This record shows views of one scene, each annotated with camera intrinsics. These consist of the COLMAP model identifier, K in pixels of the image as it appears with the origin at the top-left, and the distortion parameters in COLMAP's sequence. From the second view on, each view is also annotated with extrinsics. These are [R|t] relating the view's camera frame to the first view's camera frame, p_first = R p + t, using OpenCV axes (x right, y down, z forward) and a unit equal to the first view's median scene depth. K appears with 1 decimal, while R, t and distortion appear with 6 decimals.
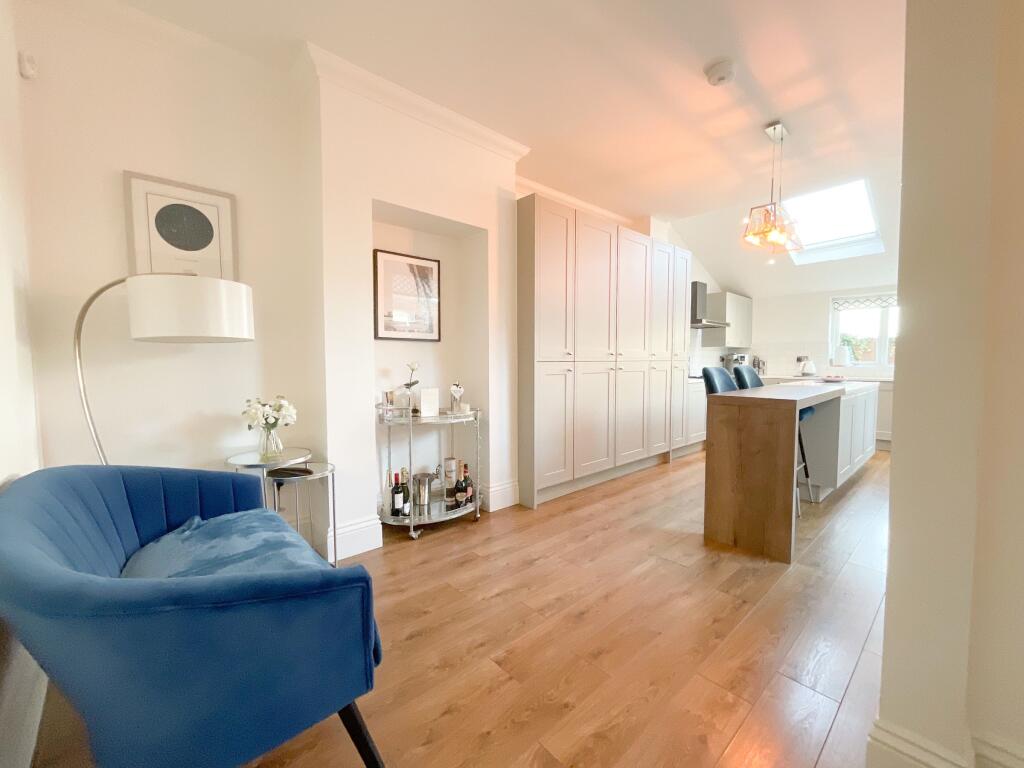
lens RADIAL K [[412.4, 0, 512.8], [0, 412.4, 386.2], [0, 0, 1]] dist [0.003934, 0.001240]
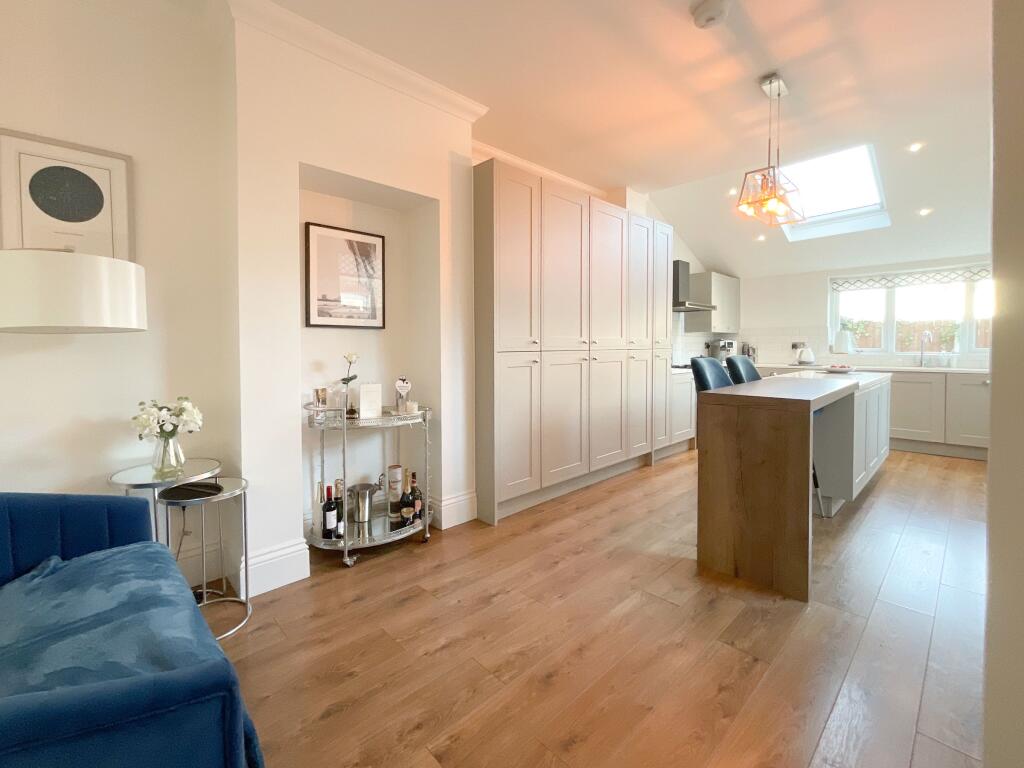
lens RADIAL K [[412.4, 0, 484.0], [0, 412.4, 355.4], [0, 0, 1]] dist [0.003934, 0.001240]
pose [[0.999986, -0.002763, -0.004621, 0.038397], [0.002624, 0.999553, -0.029782, -0.029352], [0.004702, 0.029769, 0.999546, 0.153481]]
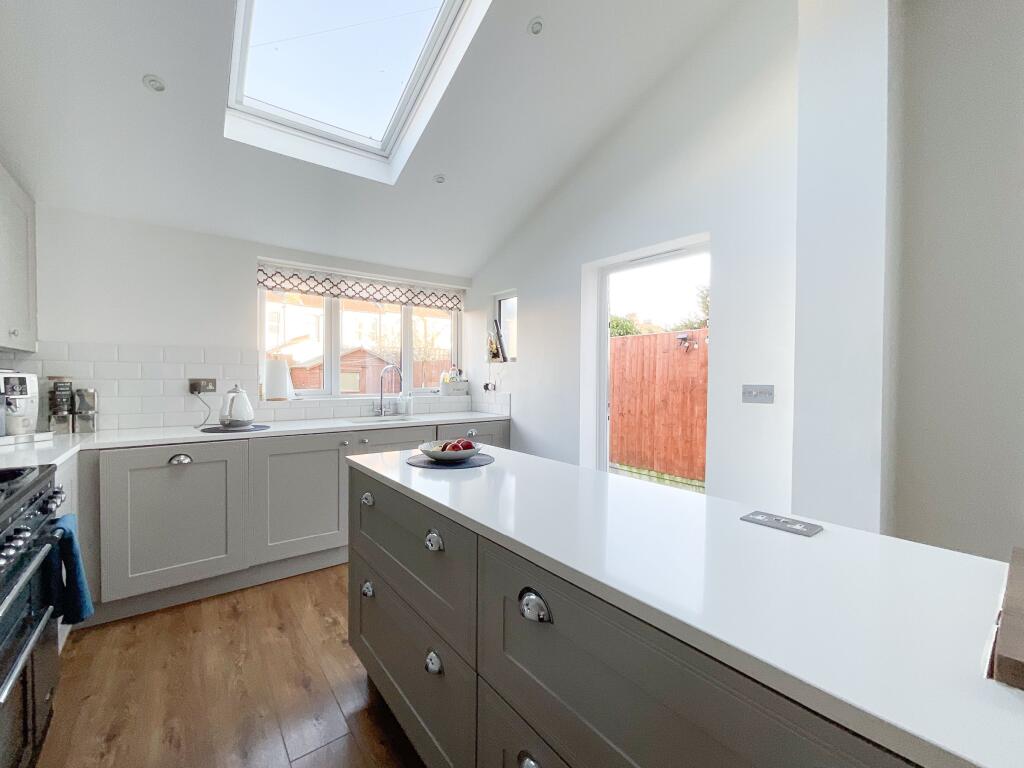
lens RADIAL K [[412.4, 0, 511.6], [0, 412.4, 382.2], [0, 0, 1]] dist [0.003934, 0.001240]
pose [[0.060526, -0.007963, 0.998135, 0.448578], [0.044950, 0.998975, 0.005244, -0.084878], [-0.997154, 0.044549, 0.060822, 0.978312]]
